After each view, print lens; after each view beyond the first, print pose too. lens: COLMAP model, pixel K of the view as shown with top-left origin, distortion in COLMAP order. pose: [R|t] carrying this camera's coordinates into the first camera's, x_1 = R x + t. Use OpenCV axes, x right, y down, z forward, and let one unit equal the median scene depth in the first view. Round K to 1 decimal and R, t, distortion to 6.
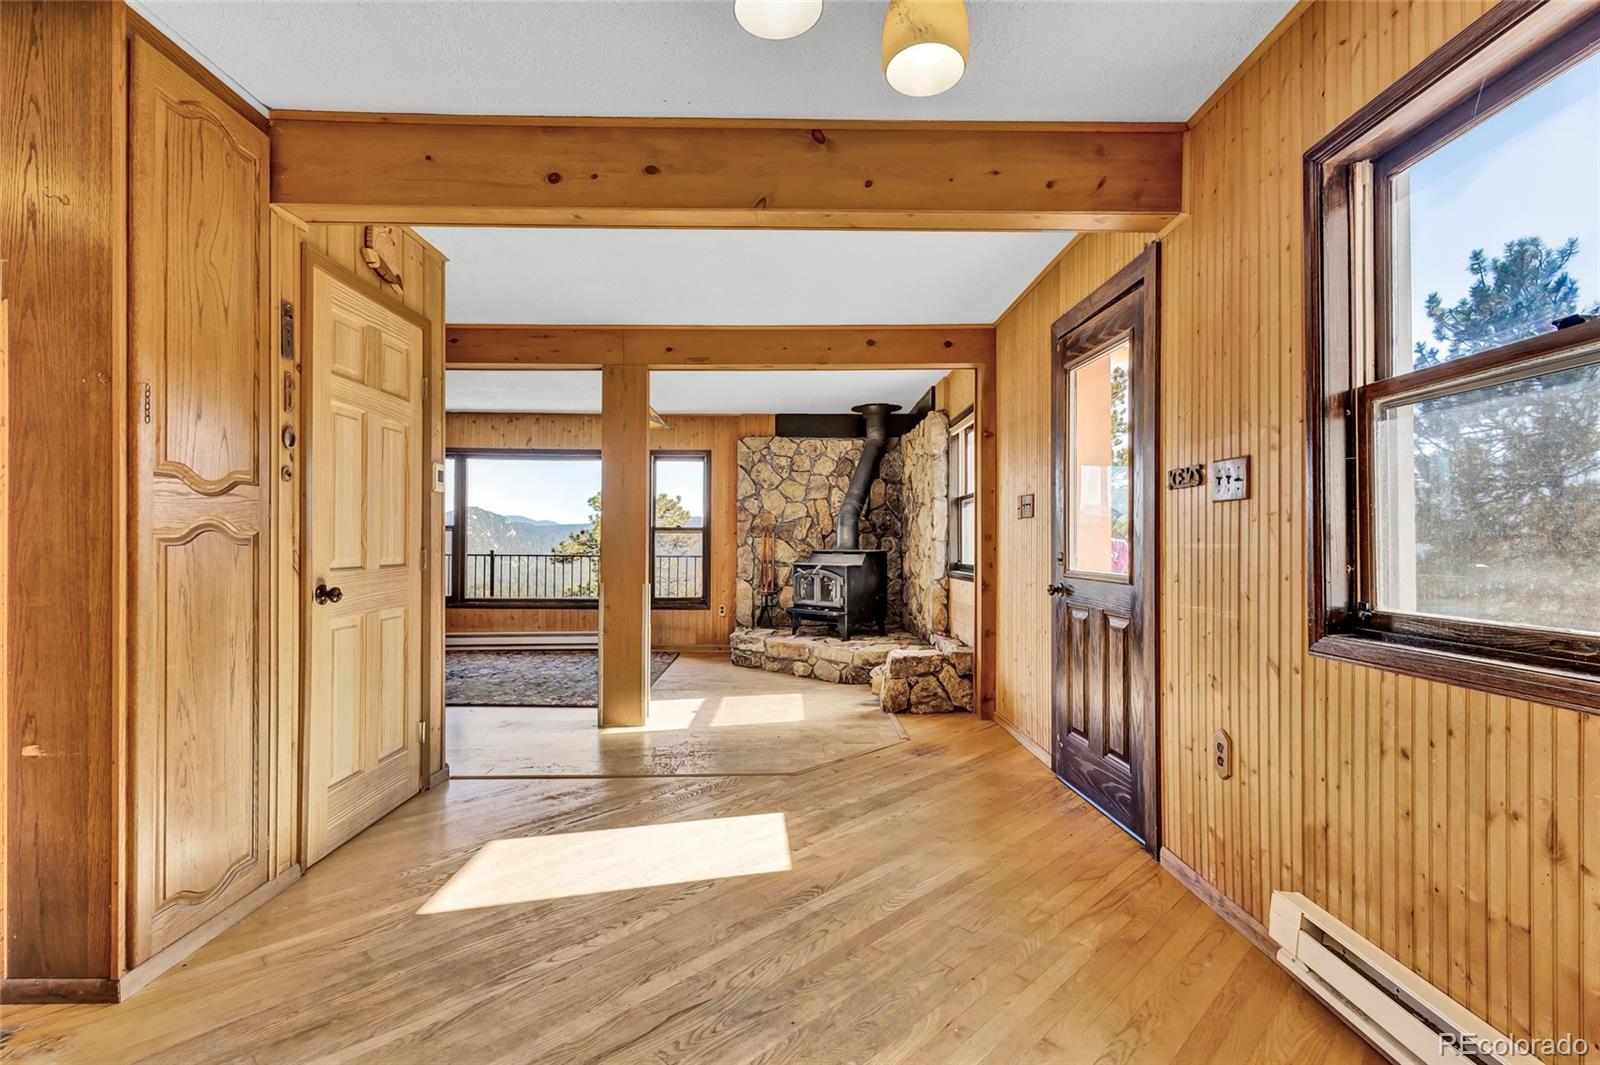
lens RADIAL K [[756.8, 0, 805.3], [0, 756.8, 540.5], [0, 0, 1]] dist [0.001141, 0.000047]
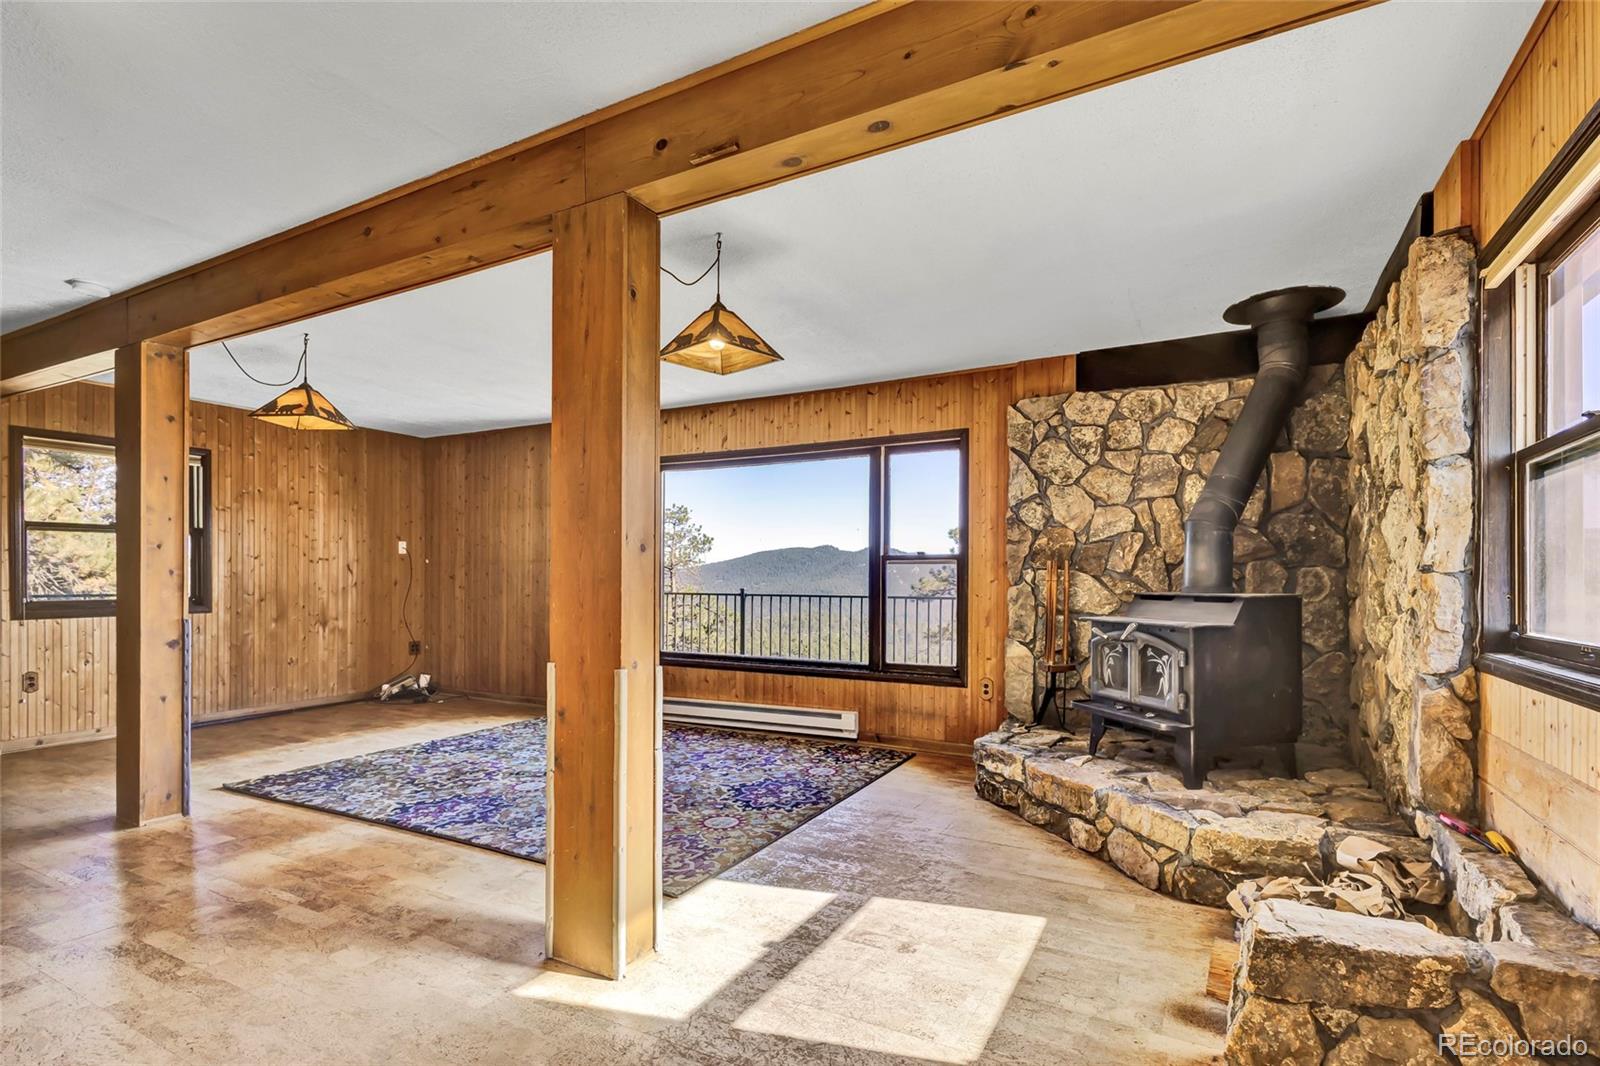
lens RADIAL K [[768.2, 0, 799.1], [0, 768.2, 580.0], [0, 0, 1]] dist [0.003279, 0.000283]
pose [[0.865603, -0.001377, -0.500730, 0.073143], [0.003443, 0.999989, 0.003203, 0.001432], [0.500720, -0.004496, 0.865598, 0.409608]]
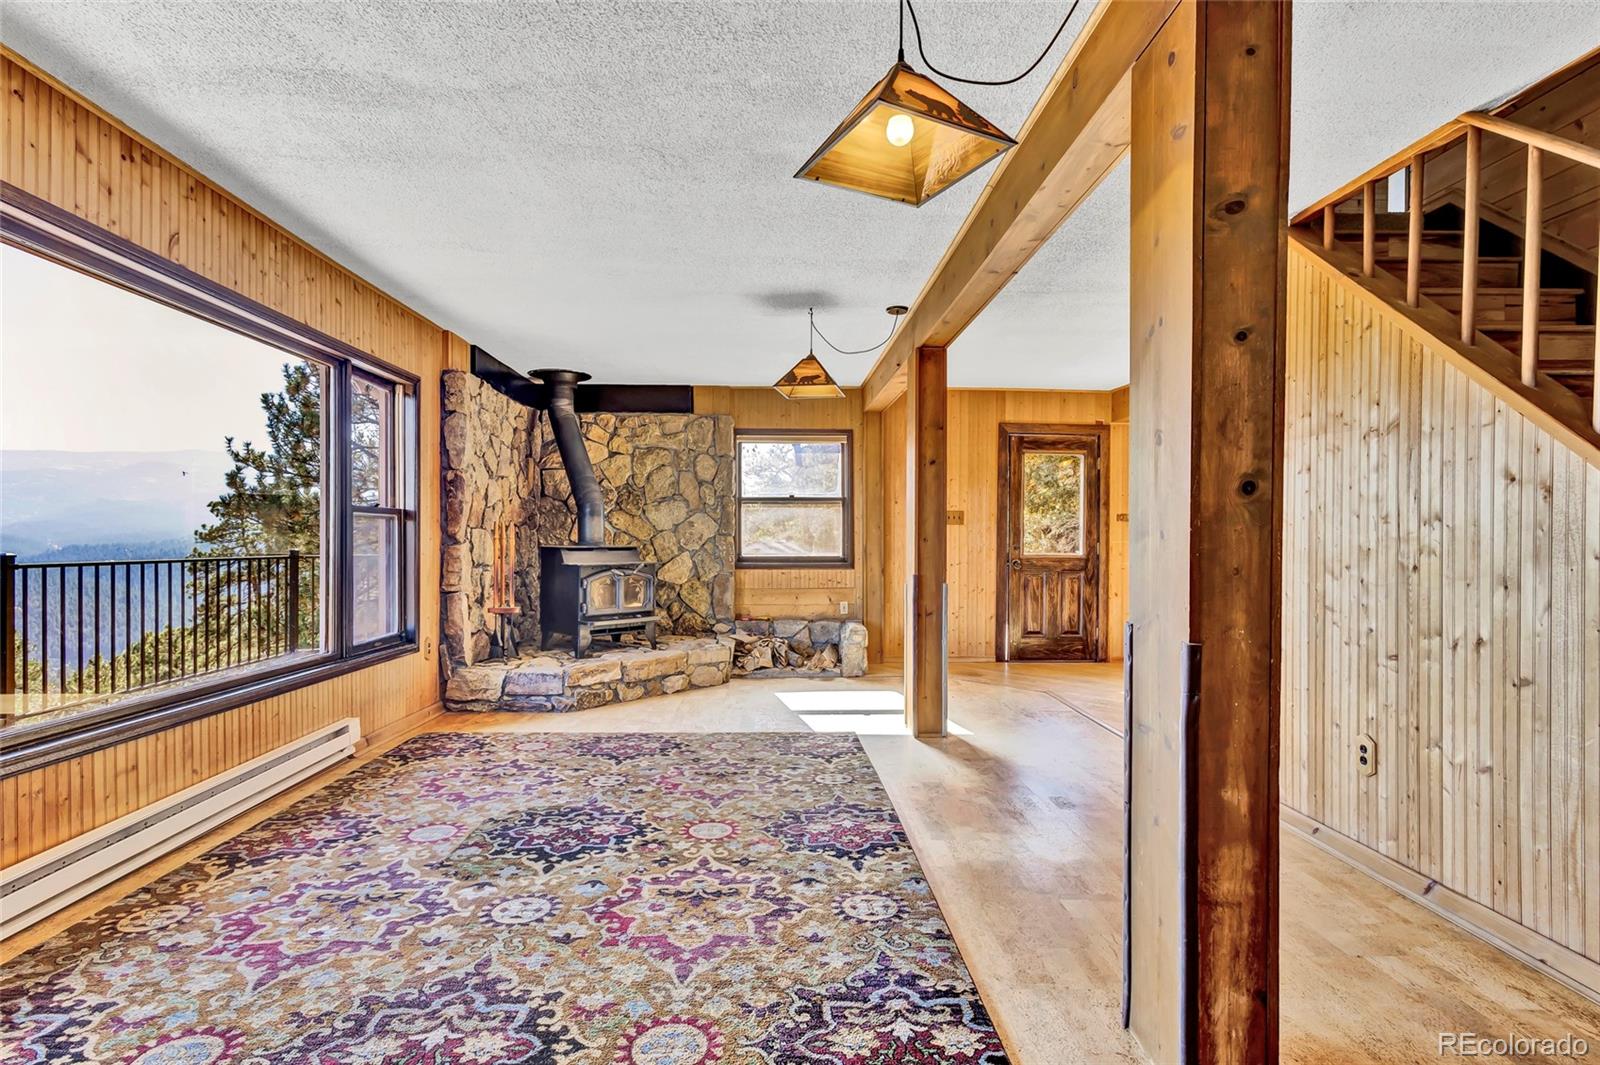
lens RADIAL K [[768.2, 0, 799.1], [0, 768.2, 579.5], [0, 0, 1]] dist [0.003279, 0.000283]
pose [[-0.014300, -0.054216, 0.998427, -0.759413], [-0.007376, 0.998507, 0.054114, 0.001599], [-0.999871, -0.006591, -0.014678, 0.753252]]
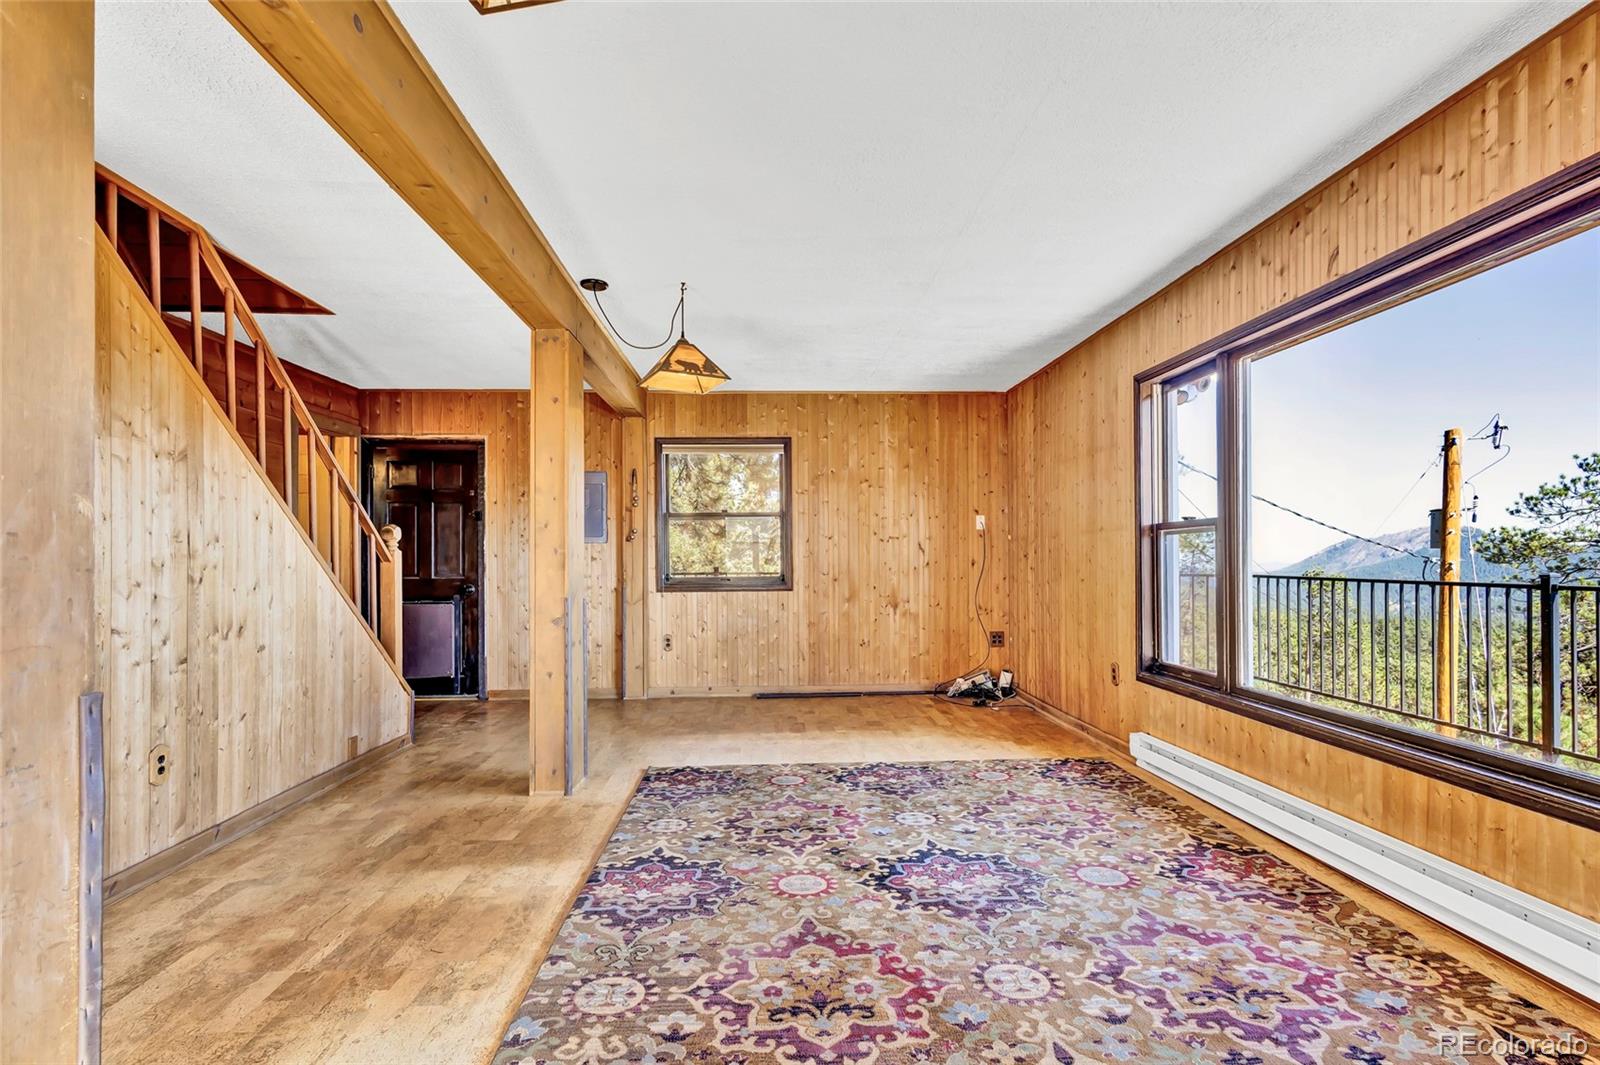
lens RADIAL K [[749.7, 0, 795.5], [0, 749.7, 560.7], [0, 0, 1]] dist [0.001813, -0.000028]
pose [[0.023798, -0.003924, -0.999709, -0.031976], [0.005735, 0.999976, -0.003789, 0.005711], [0.999700, -0.005643, 0.023820, 0.781343]]
